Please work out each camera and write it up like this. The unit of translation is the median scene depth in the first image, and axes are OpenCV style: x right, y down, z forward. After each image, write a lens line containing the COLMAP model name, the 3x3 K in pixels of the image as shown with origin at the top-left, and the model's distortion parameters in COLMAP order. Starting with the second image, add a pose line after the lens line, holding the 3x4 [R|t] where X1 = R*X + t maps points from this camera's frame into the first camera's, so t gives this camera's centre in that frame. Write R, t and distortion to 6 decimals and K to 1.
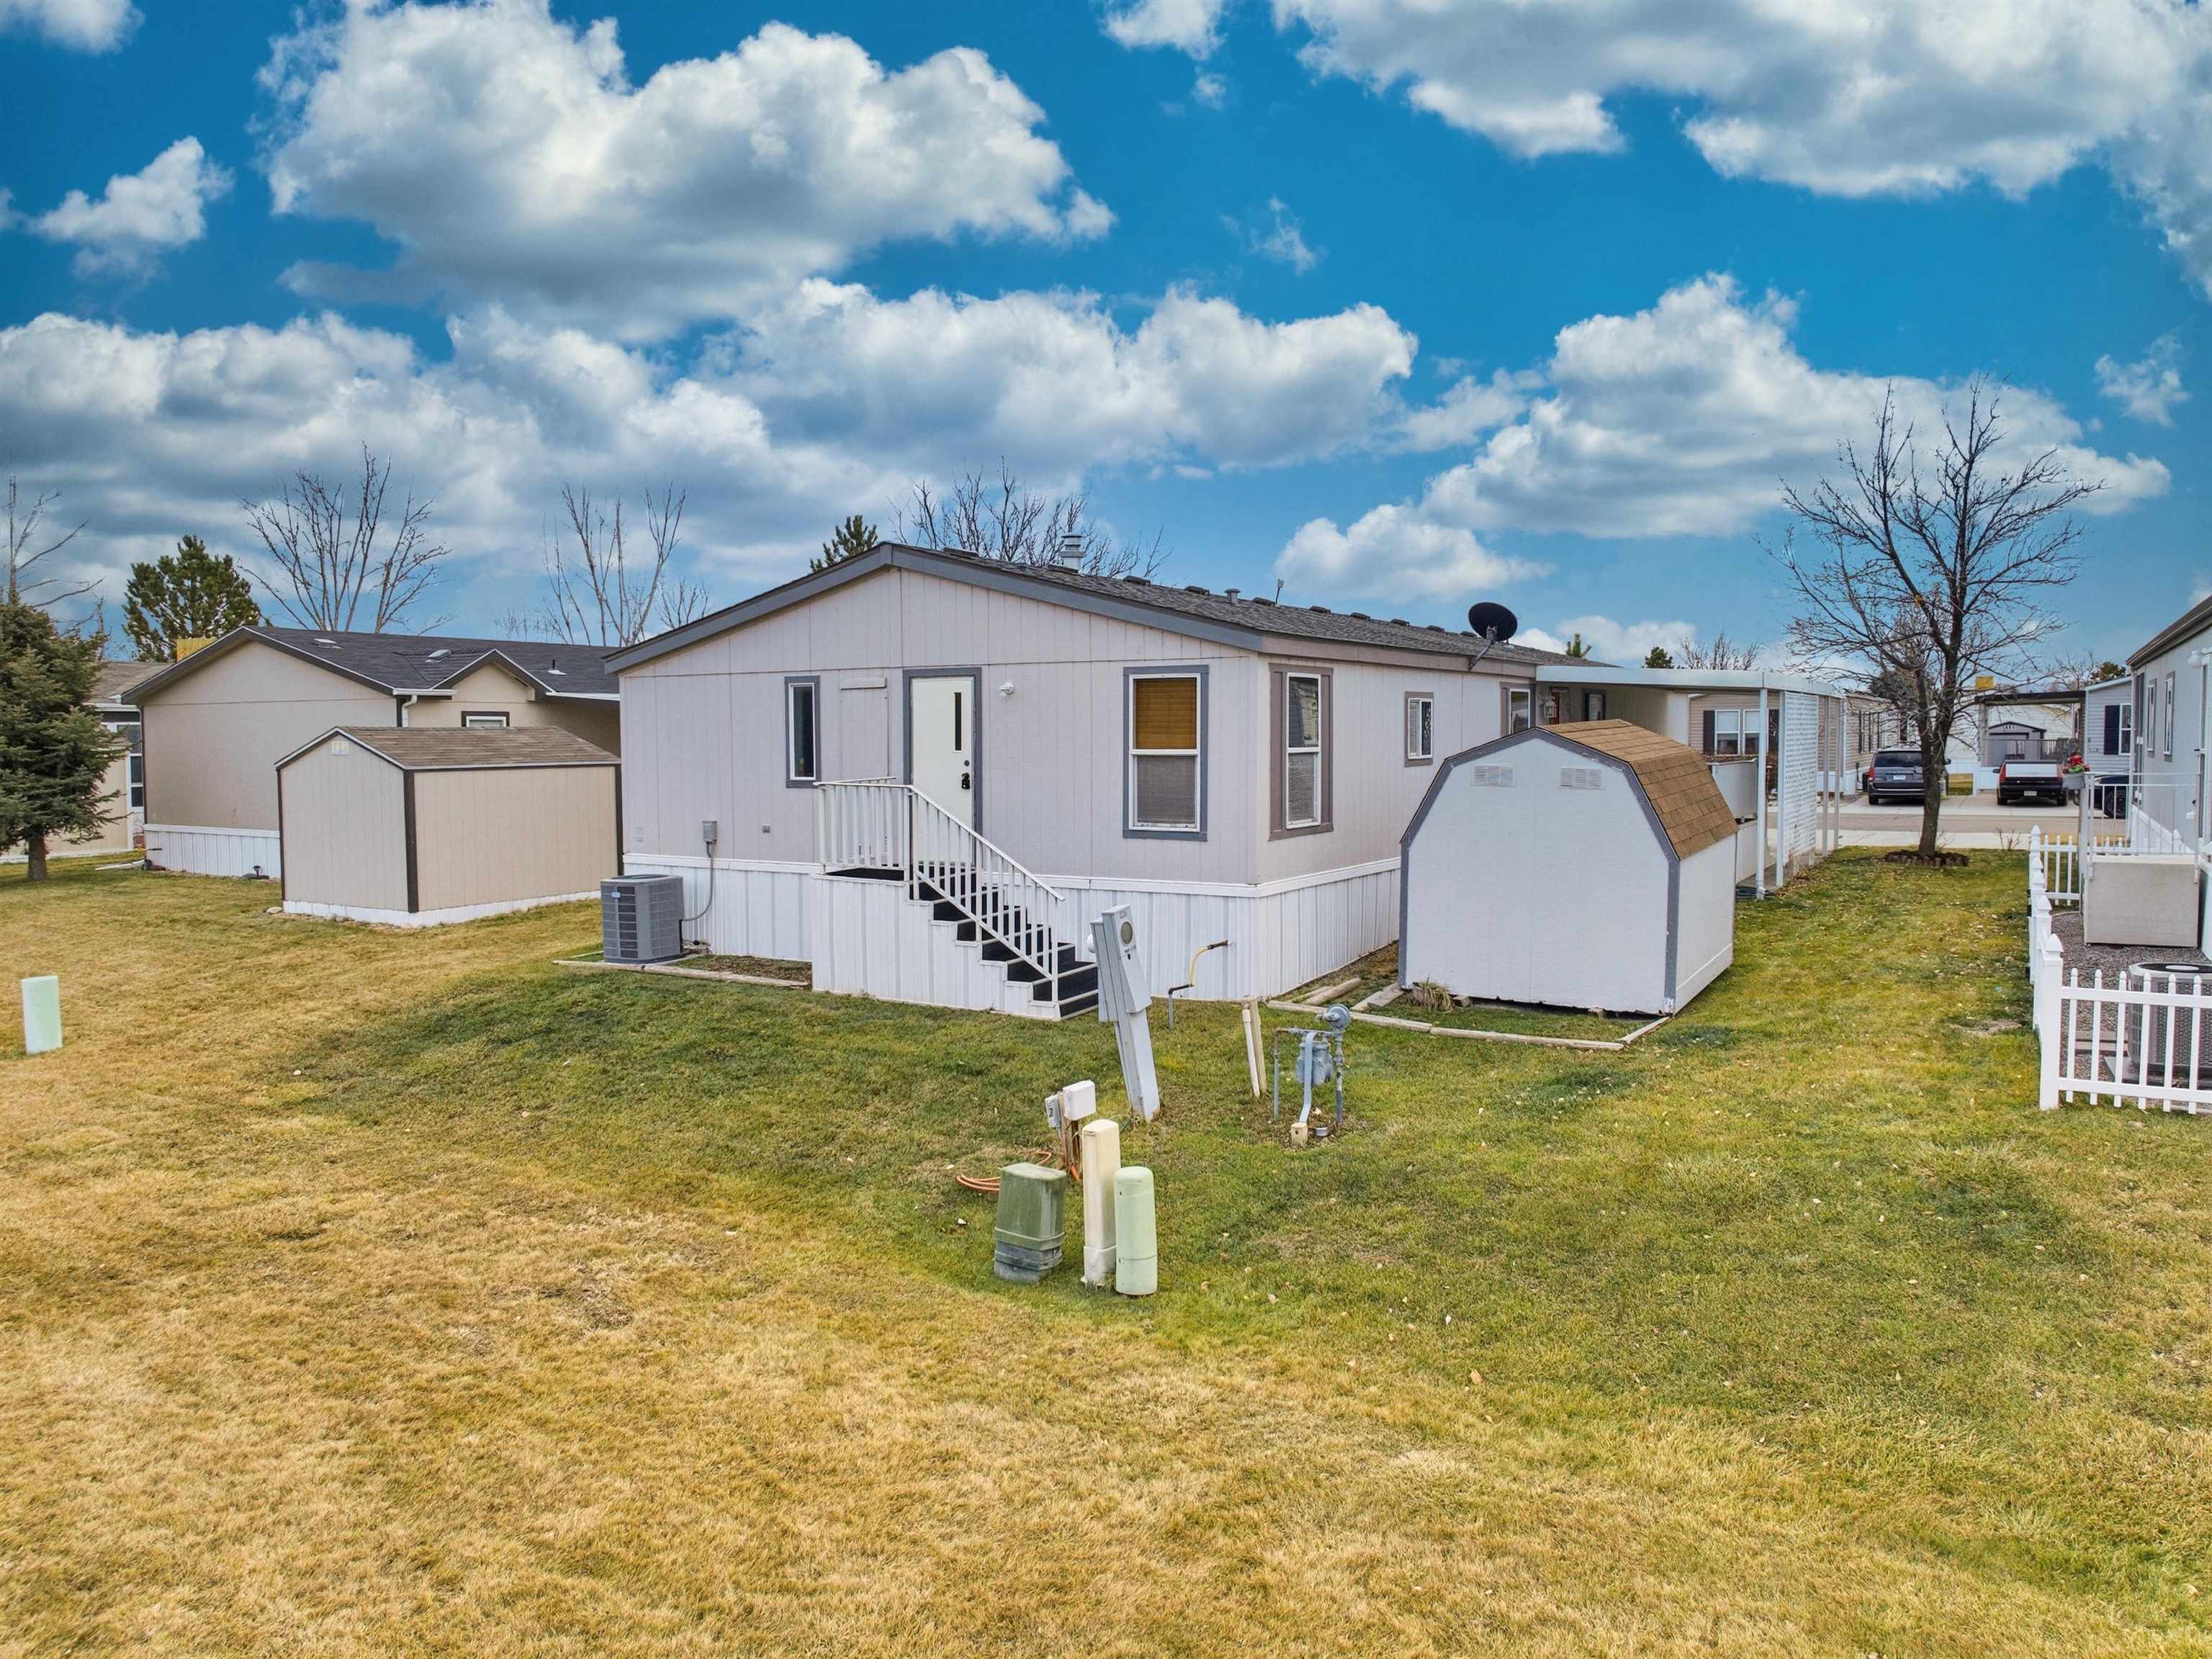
lens RADIAL K [[1573.4, 0, 1106.0], [0, 1573.4, 829.5], [0, 0, 1]] dist [-0.033209, 0.002119]
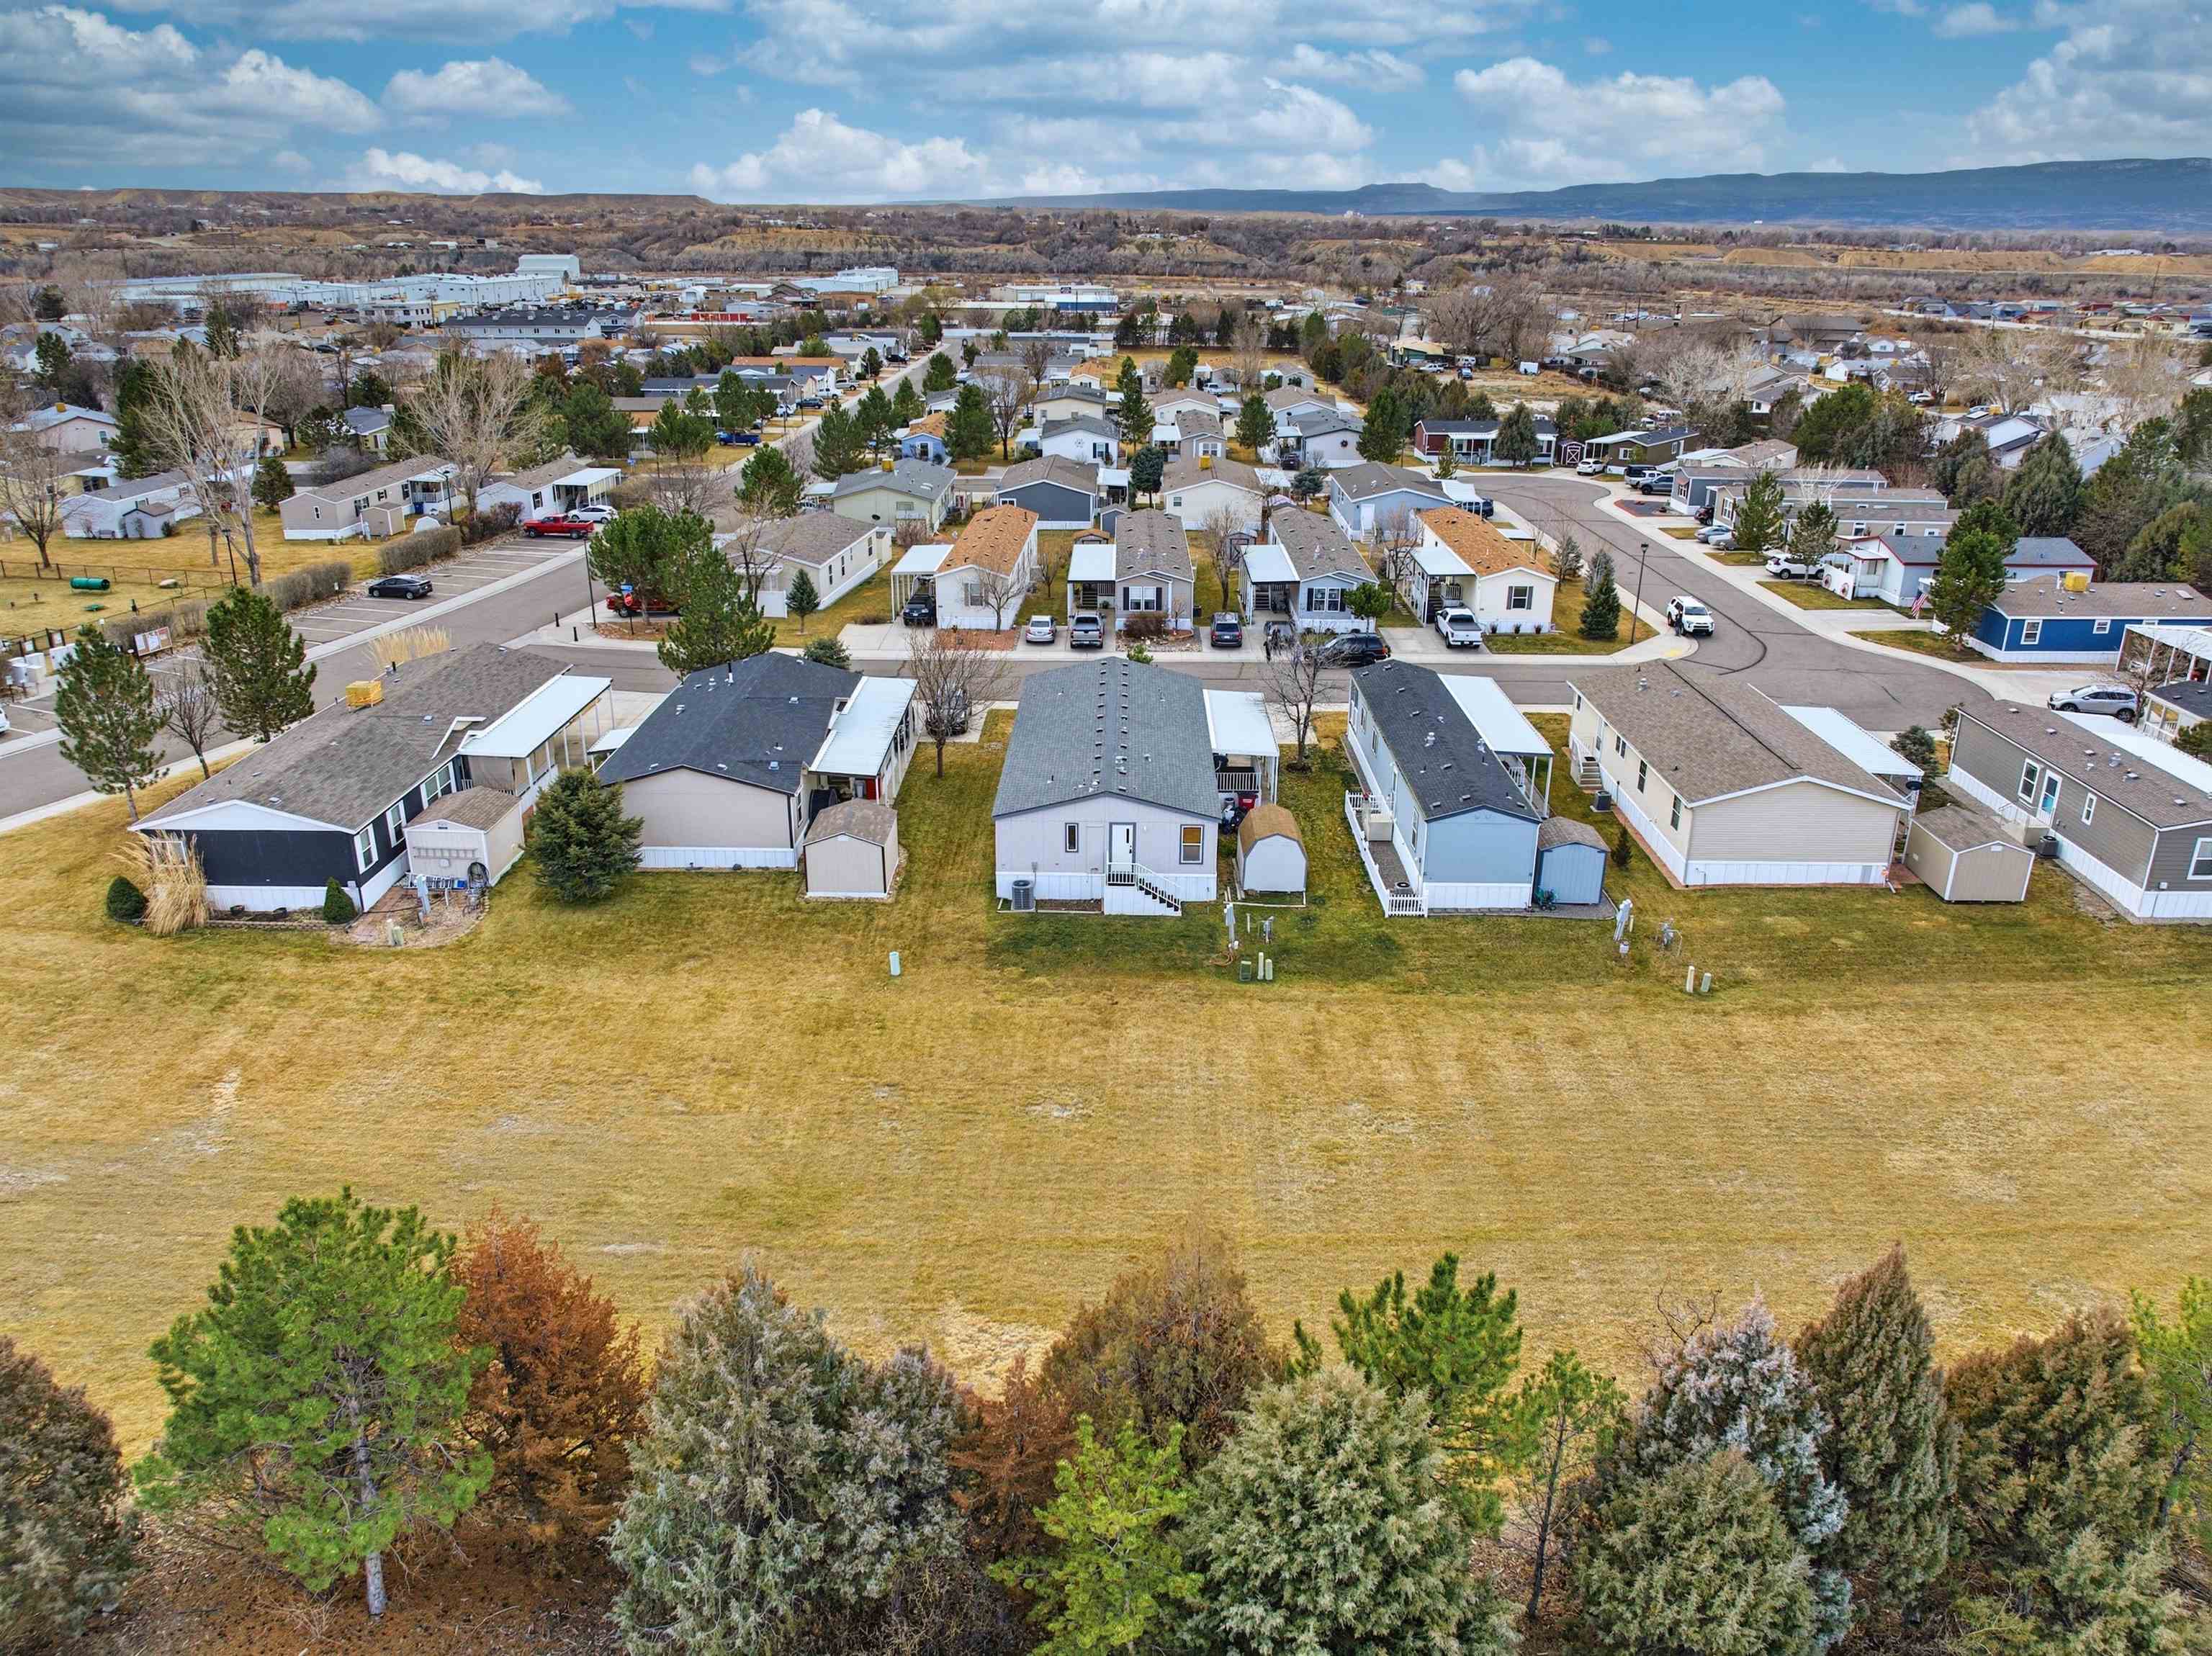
lens RADIAL K [[1573.3, 0, 1106.0], [0, 1573.3, 828.0], [0, 0, 1]] dist [-0.033209, 0.002119]
pose [[0.858602, -0.174499, 0.482030, -2.029500], [0.019998, 0.950969, 0.308638, -1.301577], [-0.512253, -0.255357, 0.819994, -2.124849]]
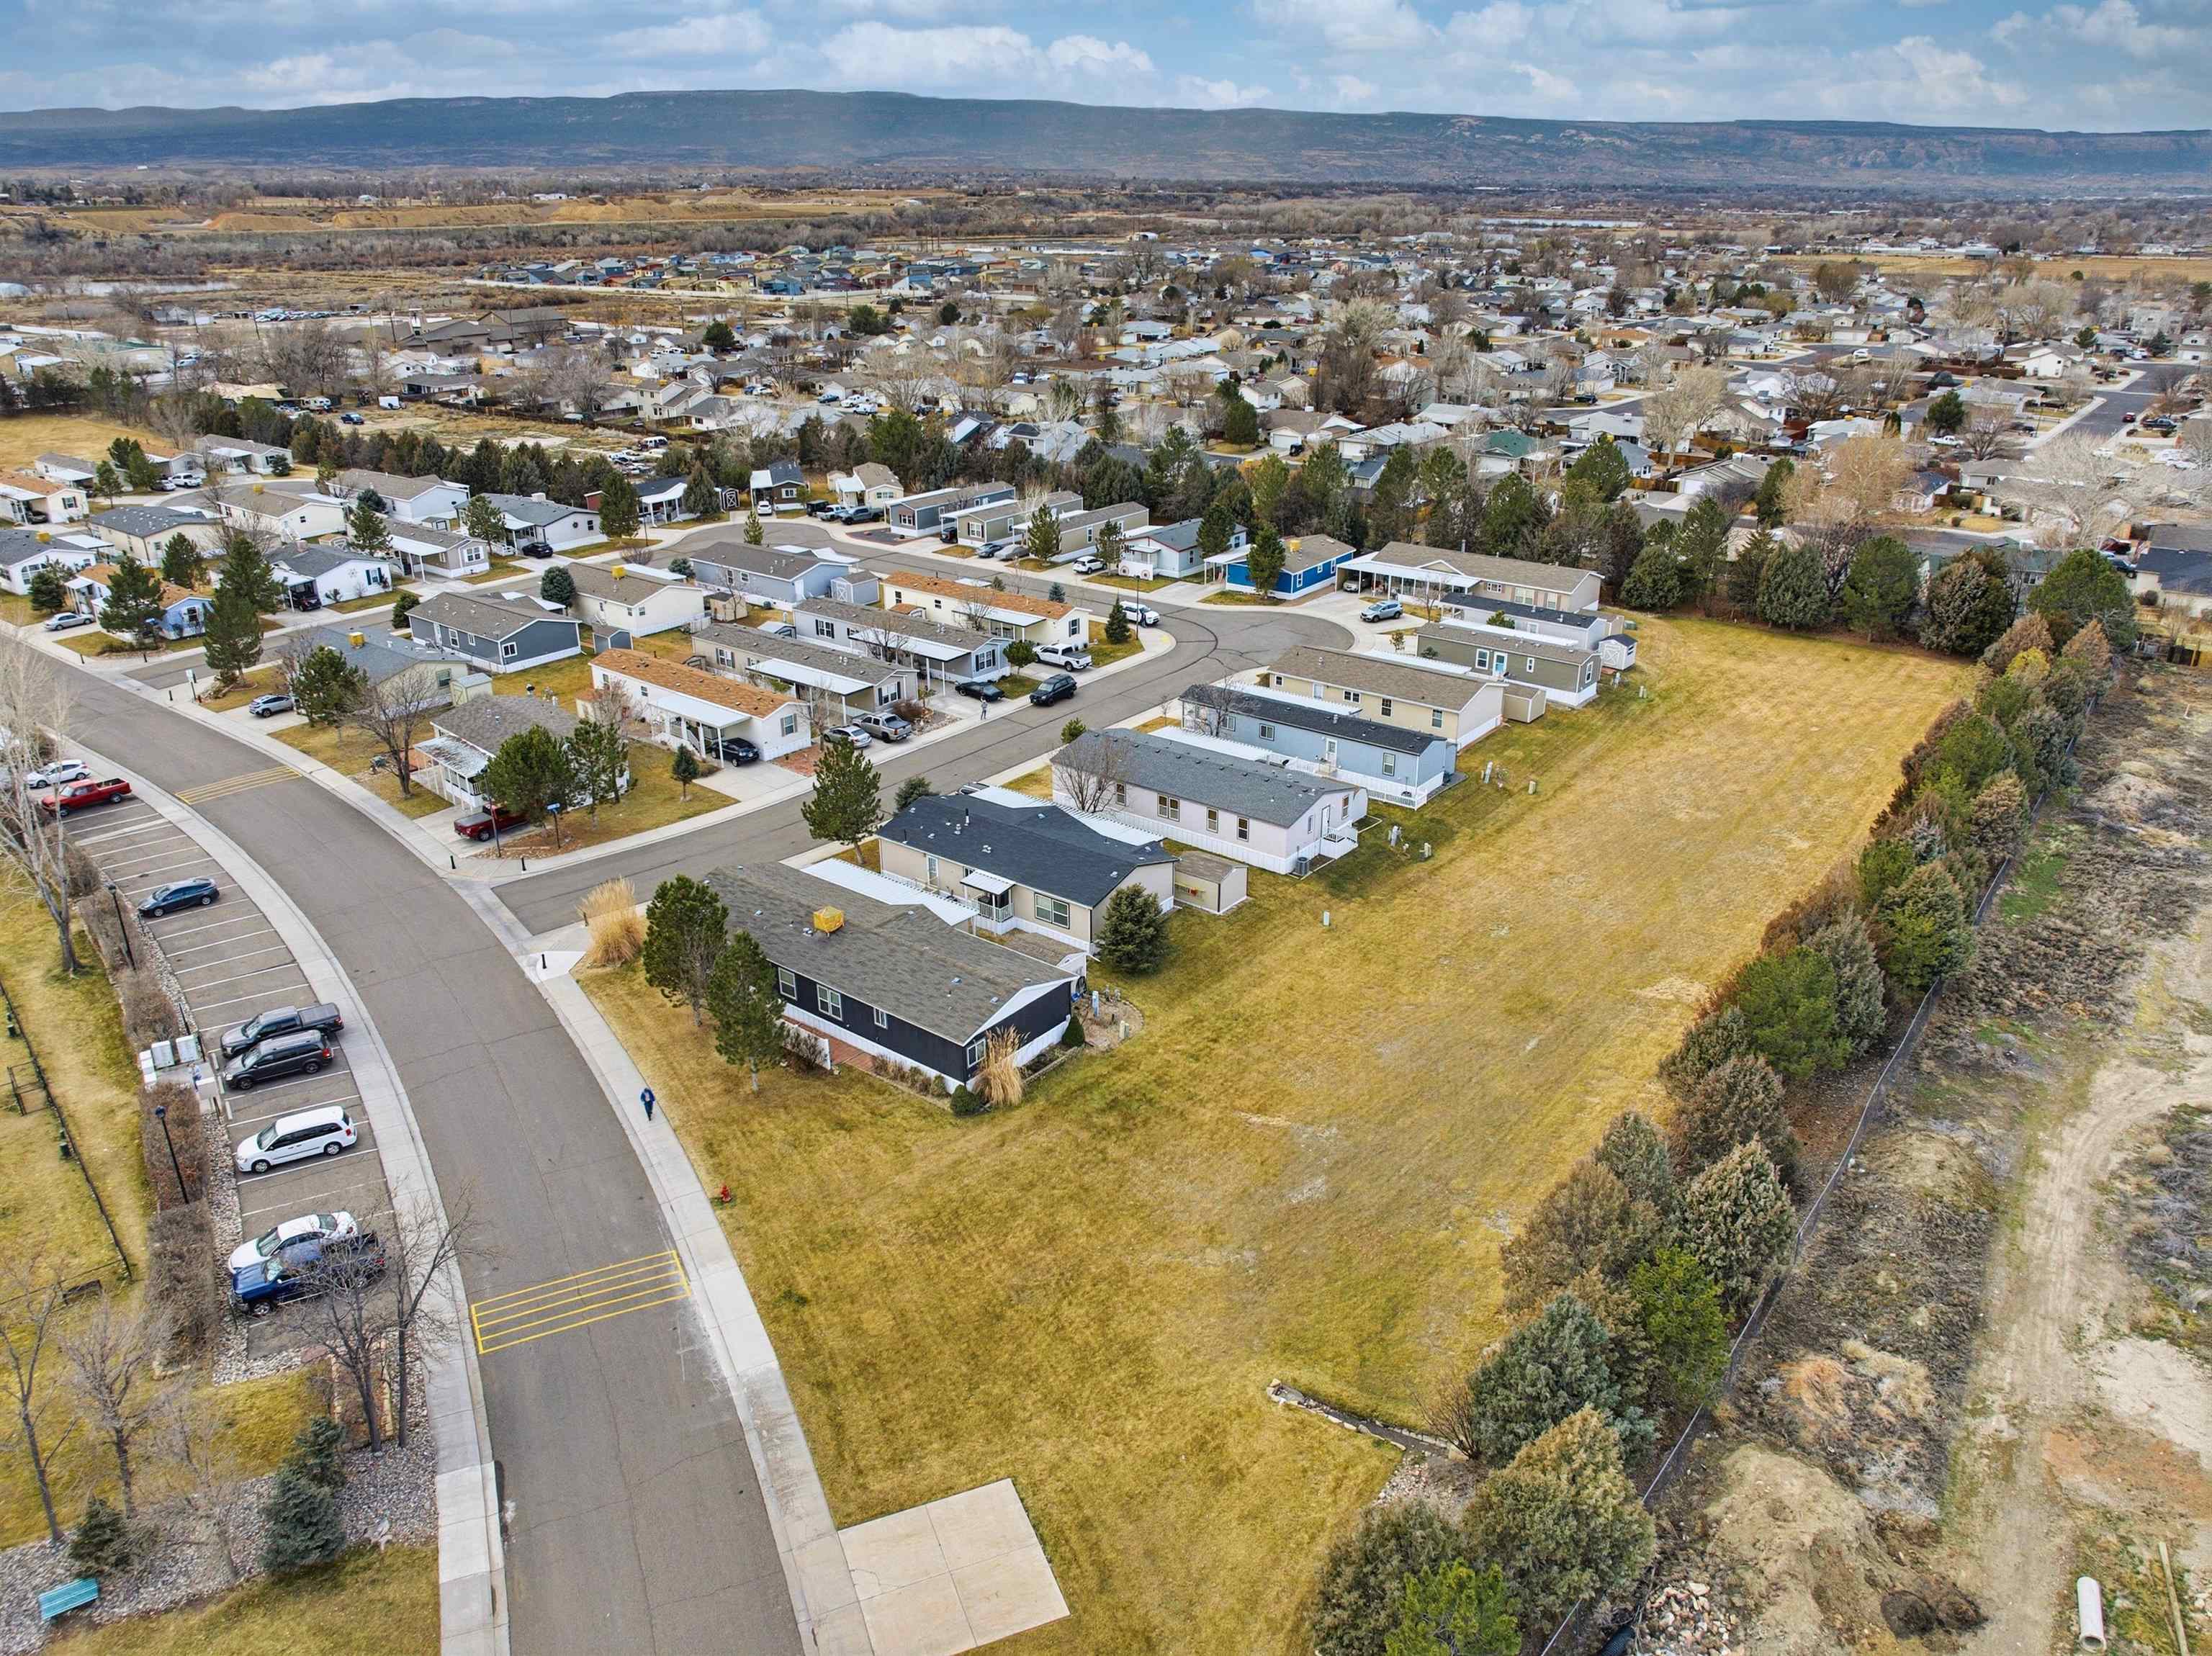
lens RADIAL K [[1573.3, 0, 1106.0], [0, 1573.3, 828.0], [0, 0, 1]] dist [-0.033209, 0.002119]
pose [[0.114757, -0.385317, 0.915621, -6.511320], [0.058524, 0.922731, 0.380975, -2.685509], [-0.991668, 0.009866, 0.128440, 1.108314]]
